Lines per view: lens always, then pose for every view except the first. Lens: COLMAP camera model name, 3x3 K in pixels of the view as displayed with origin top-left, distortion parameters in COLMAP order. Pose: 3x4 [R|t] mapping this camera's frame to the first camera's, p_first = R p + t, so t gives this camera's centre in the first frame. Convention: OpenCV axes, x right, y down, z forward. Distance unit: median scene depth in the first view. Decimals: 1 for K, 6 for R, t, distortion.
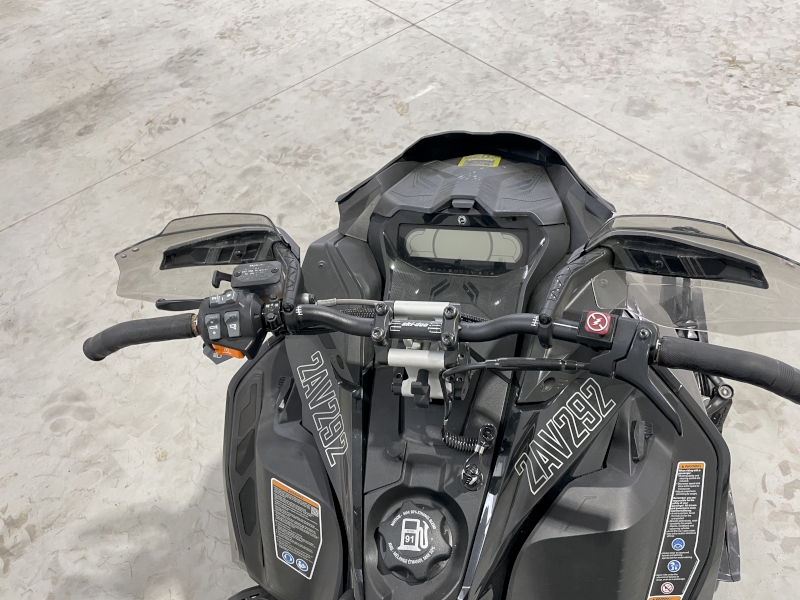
lens RADIAL K [[602.9, 0, 403.1], [0, 602.9, 299.4], [0, 0, 1]] dist [0.068788, -0.089660]
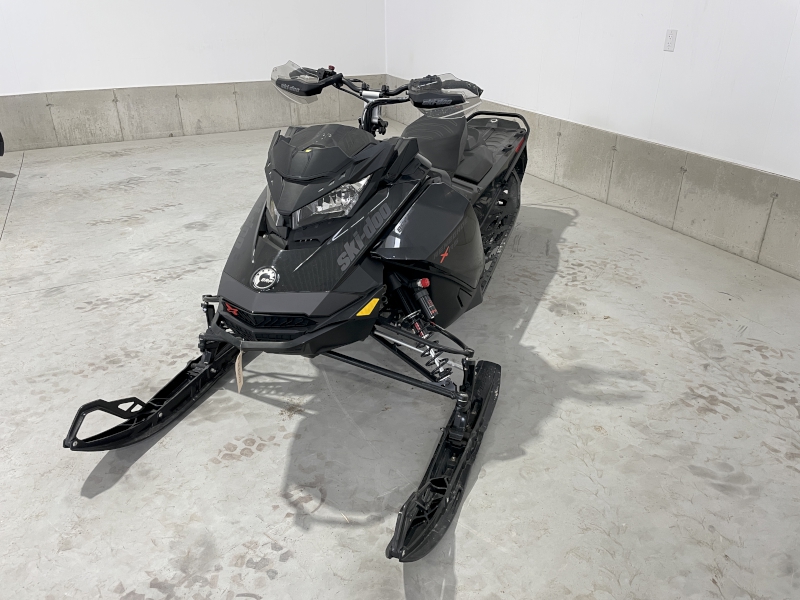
lens RADIAL K [[602.9, 0, 399.9], [0, 602.9, 293.6], [0, 0, 1]] dist [0.068788, -0.089660]
pose [[-0.974003, 0.034938, 0.223823, -0.315768], [0.225941, 0.221238, 0.948686, -1.079436], [-0.016373, 0.974594, -0.223380, 1.093058]]
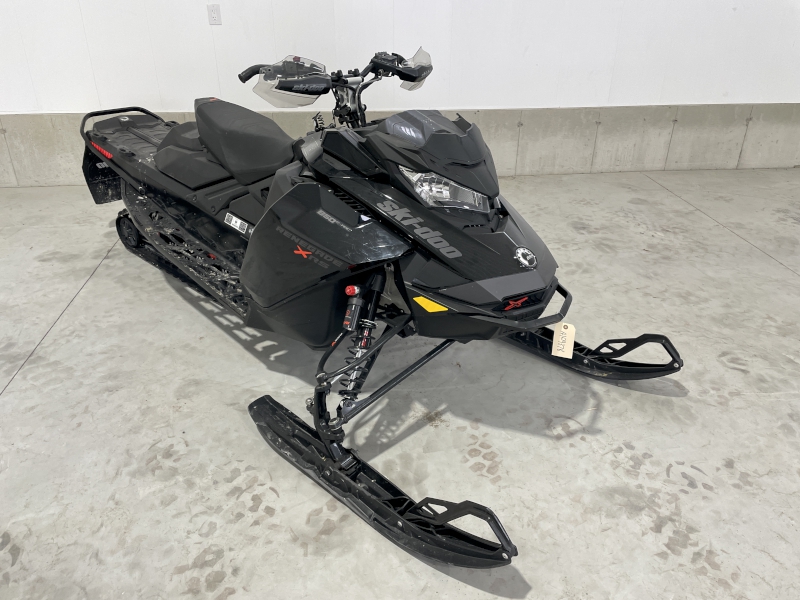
lens RADIAL K [[602.9, 0, 399.3], [0, 602.9, 298.7], [0, 0, 1]] dist [0.068788, -0.089660]
pose [[-0.504112, 0.515847, -0.692657, 1.006134], [-0.634098, 0.323430, 0.702362, -0.737063], [0.586337, 0.793281, 0.164052, 0.600650]]
